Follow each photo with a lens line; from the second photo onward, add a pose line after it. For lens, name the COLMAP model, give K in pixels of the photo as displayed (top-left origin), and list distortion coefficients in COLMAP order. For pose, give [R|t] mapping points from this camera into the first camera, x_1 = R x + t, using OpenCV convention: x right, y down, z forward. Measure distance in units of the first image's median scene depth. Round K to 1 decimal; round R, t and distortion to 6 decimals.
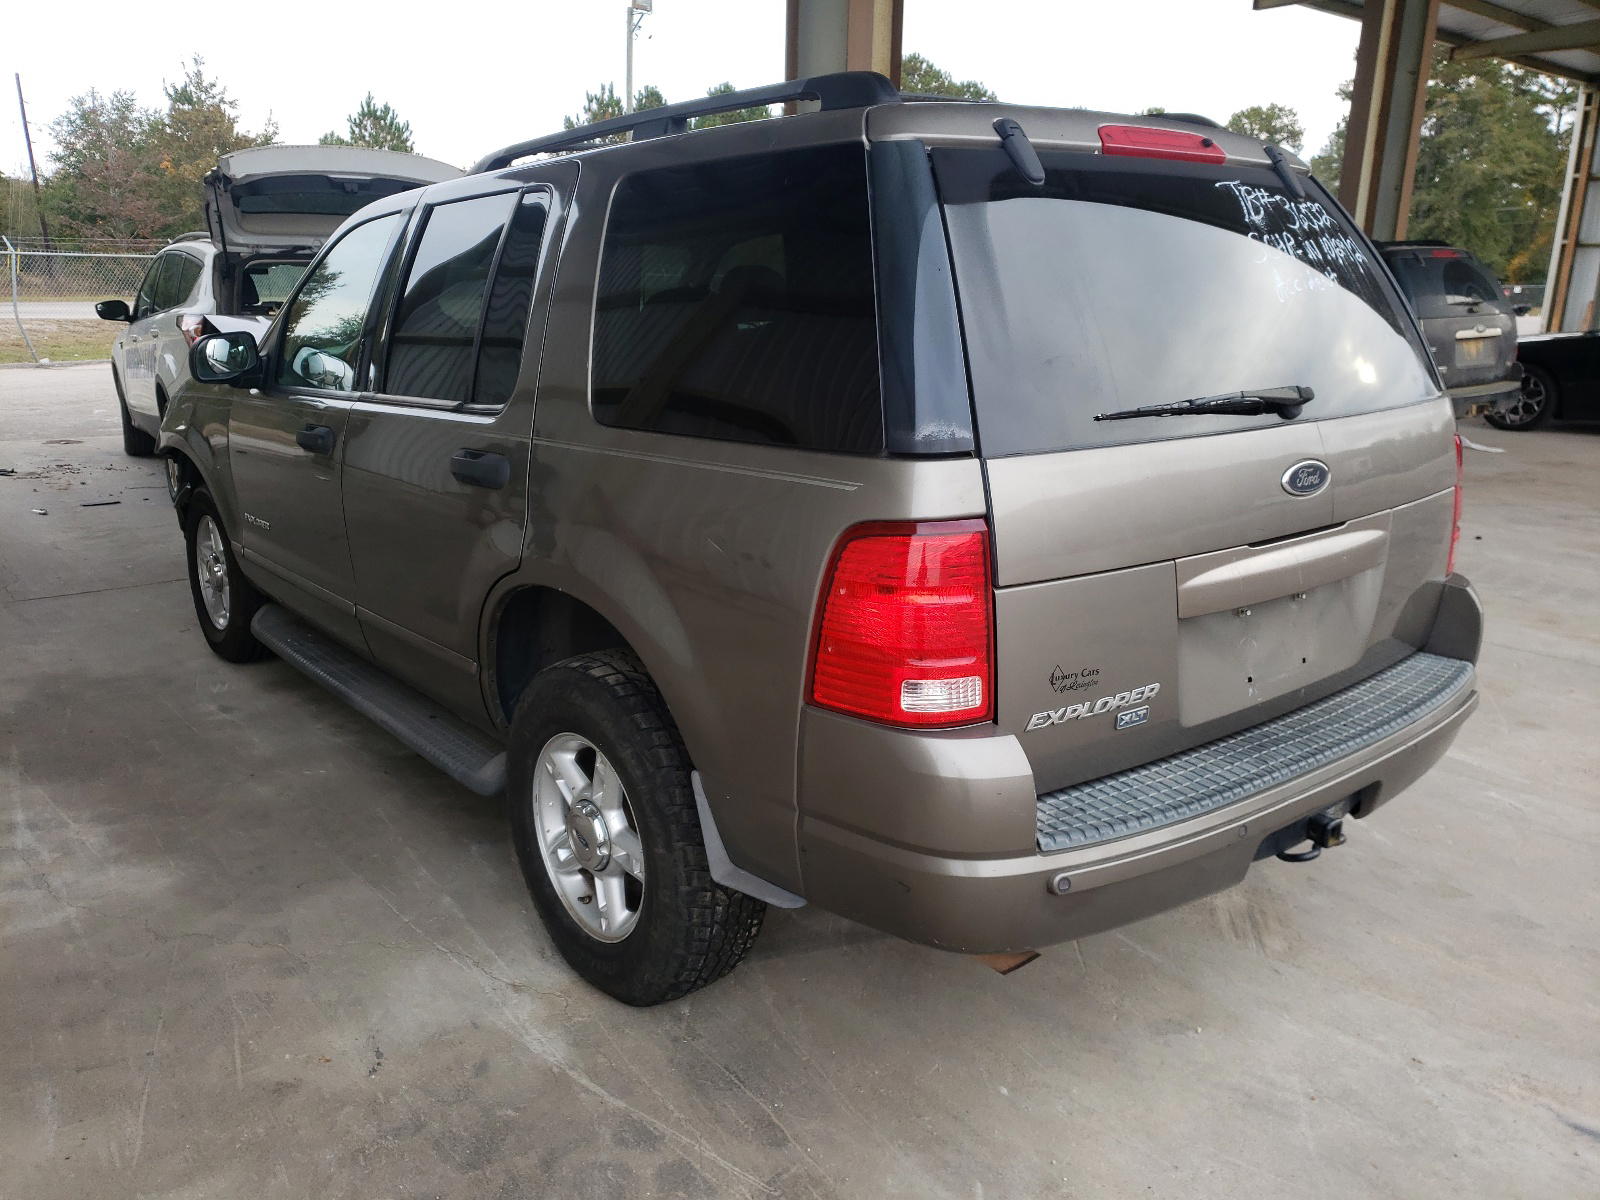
lens RADIAL K [[1287.2, 0, 802.3], [0, 1287.2, 594.7], [0, 0, 1]] dist [0.035253, -0.026343]
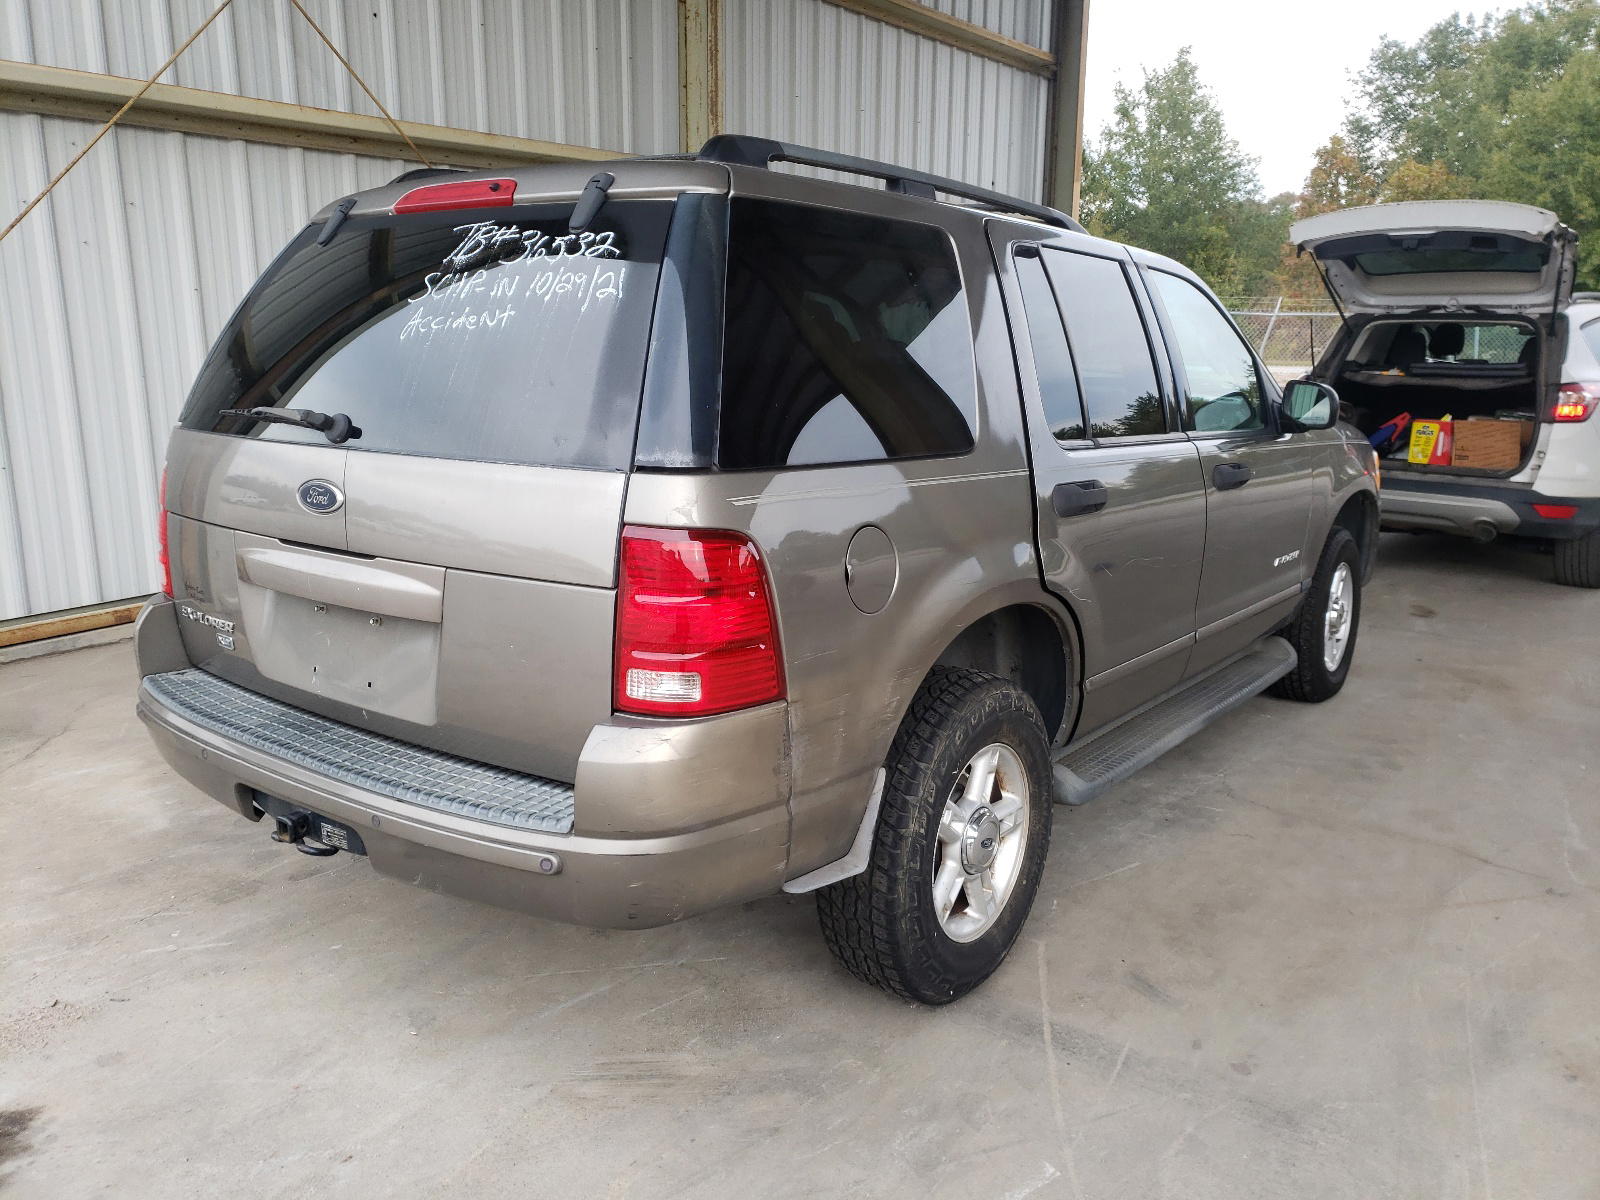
lens RADIAL K [[1287.2, 0, 802.5], [0, 1287.2, 608.0], [0, 0, 1]] dist [0.035253, -0.026343]
pose [[0.215822, 0.205450, -0.954574, 0.508119], [-0.247401, 0.957219, 0.150084, -0.087637], [0.944571, 0.203771, 0.257418, 0.375437]]
